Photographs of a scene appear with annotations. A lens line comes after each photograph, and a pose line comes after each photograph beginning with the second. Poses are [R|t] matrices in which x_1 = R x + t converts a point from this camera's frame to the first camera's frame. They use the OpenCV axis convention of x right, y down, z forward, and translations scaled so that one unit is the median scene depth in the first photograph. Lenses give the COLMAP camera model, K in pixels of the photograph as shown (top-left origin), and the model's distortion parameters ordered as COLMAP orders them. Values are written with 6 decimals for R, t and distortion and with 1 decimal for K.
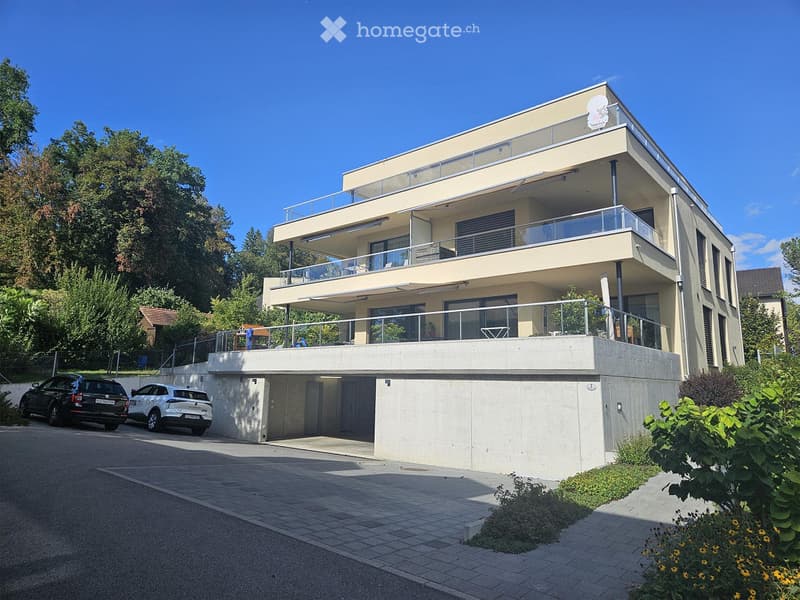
lens RADIAL K [[503.9, 0, 402.9], [0, 503.9, 299.1], [0, 0, 1]] dist [0.038745, -0.002215]
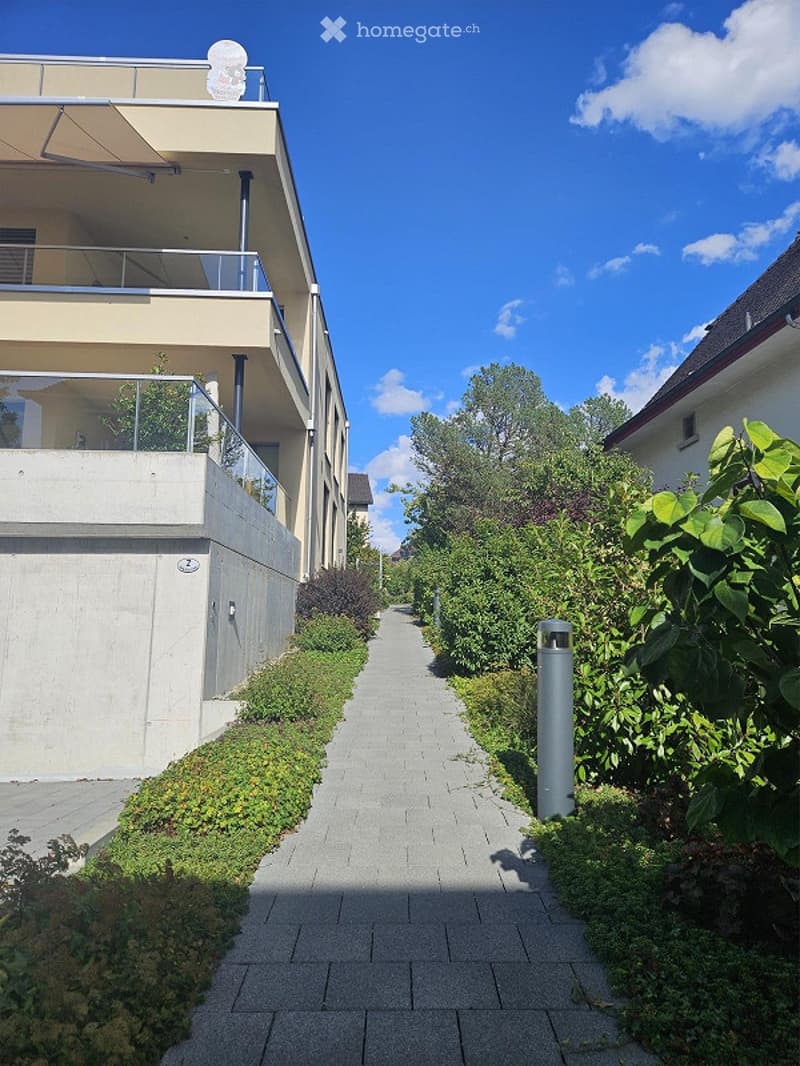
lens RADIAL K [[671.5, 0, 404.5], [0, 671.5, 535.9], [0, 0, 1]] dist [0.038745, -0.002215]
pose [[0.733881, 0.079412, 0.674620, 0.082738], [-0.105799, 0.994386, -0.001961, 0.104768], [-0.670988, -0.069935, 0.738163, 0.343489]]
